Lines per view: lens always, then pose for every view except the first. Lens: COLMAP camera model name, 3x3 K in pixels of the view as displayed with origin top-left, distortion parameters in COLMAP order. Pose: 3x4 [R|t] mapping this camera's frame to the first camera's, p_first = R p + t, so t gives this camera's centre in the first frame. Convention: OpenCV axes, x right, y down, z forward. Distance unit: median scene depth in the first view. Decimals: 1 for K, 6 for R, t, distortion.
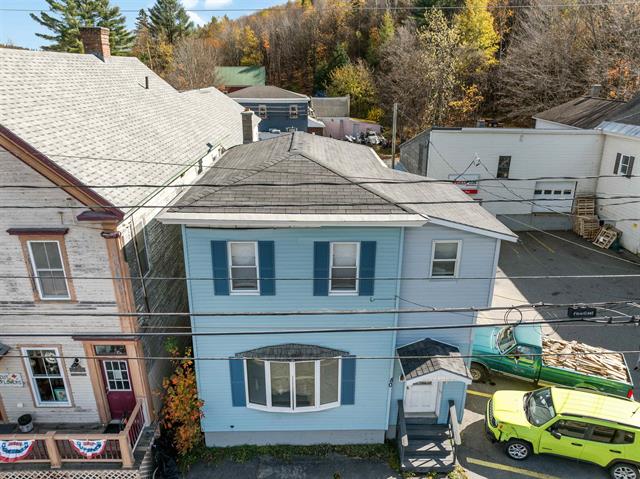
lens RADIAL K [[456.5, 0, 316.7], [0, 456.5, 239.4], [0, 0, 1]] dist [-0.050022, 0.019699]
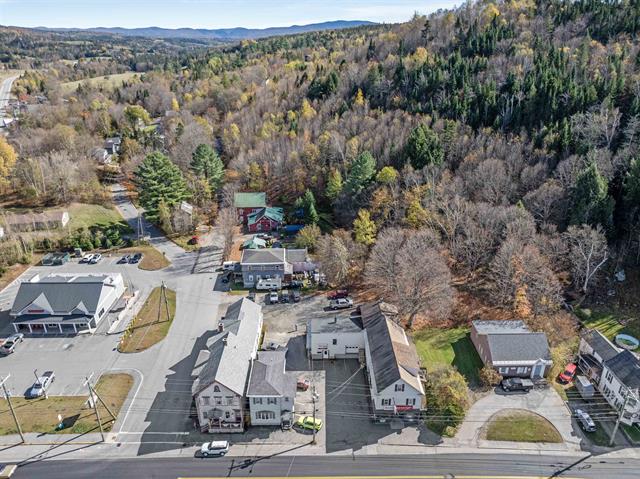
lens RADIAL K [[456.5, 0, 320.8], [0, 456.5, 242.6], [0, 0, 1]] dist [-0.050022, 0.019699]
pose [[0.999983, 0.005041, -0.002805, 0.305613], [-0.004826, 0.997385, 0.072110, -1.074080], [0.003161, -0.072096, 0.997393, -2.161138]]
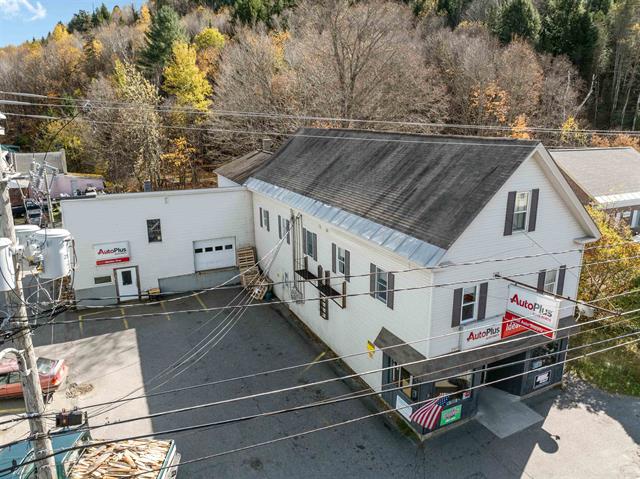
lens RADIAL K [[456.5, 0, 315.8], [0, 456.5, 241.6], [0, 0, 1]] dist [-0.050022, 0.019699]
pose [[0.901711, -0.107033, 0.418882, 0.303589], [0.141135, 0.988666, -0.051192, -0.036360], [-0.408655, 0.105279, 0.906597, -0.020025]]
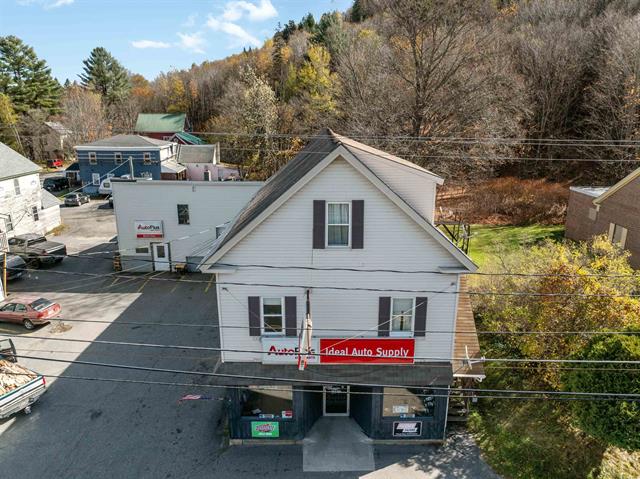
lens RADIAL K [[456.5, 0, 317.8], [0, 456.5, 235.5], [0, 0, 1]] dist [-0.050022, 0.019699]
pose [[0.999764, 0.011727, -0.018281, 0.739586], [-0.013335, 0.995810, -0.090467, -0.009401], [0.017144, 0.090689, 0.995732, -0.111503]]
